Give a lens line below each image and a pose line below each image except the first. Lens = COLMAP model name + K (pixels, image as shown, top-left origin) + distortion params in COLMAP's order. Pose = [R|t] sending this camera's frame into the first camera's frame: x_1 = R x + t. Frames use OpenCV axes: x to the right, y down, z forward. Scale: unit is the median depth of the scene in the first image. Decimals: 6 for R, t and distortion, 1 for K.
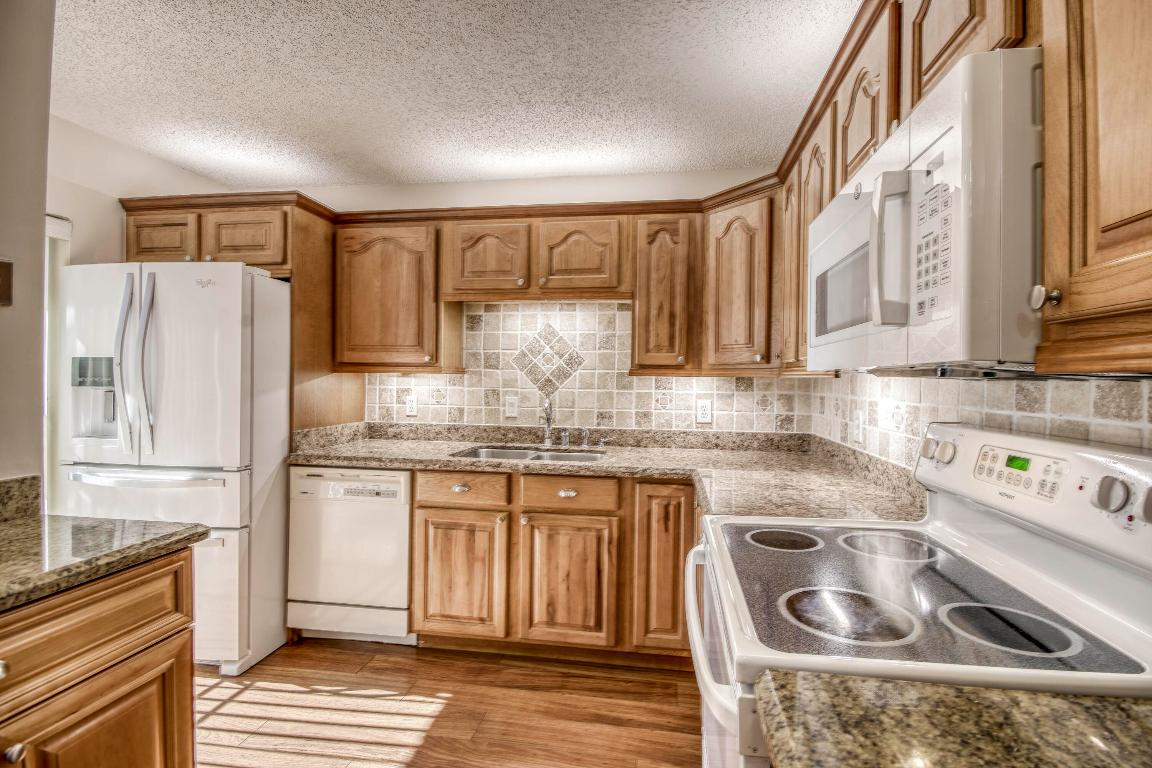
lens RADIAL K [[513.5, 0, 603.5], [0, 513.5, 380.2], [0, 0, 1]] dist [-0.001508, -0.000323]
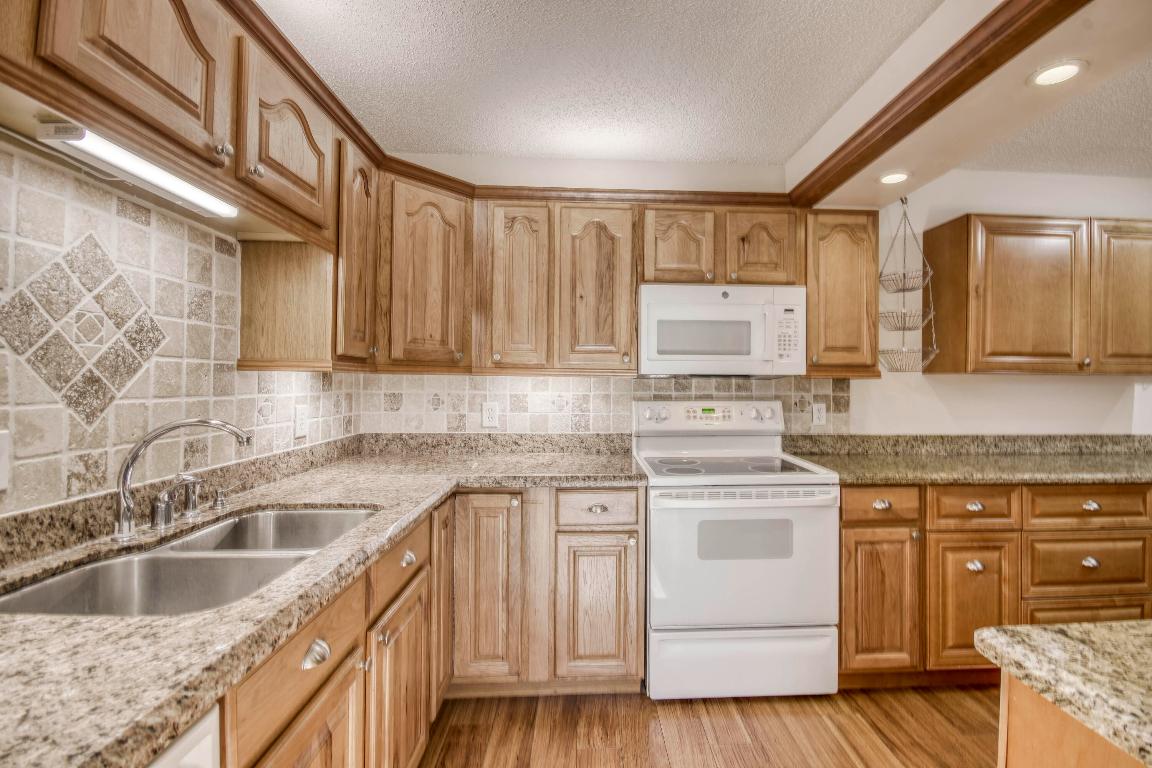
lens RADIAL K [[513.5, 0, 603.5], [0, 513.5, 380.2], [0, 0, 1]] dist [-0.001508, -0.000323]
pose [[-0.170281, -0.008649, 0.985358, -0.573489], [-0.004640, 0.999957, 0.007975, -0.004460], [-0.985385, -0.003214, -0.170314, 0.683954]]
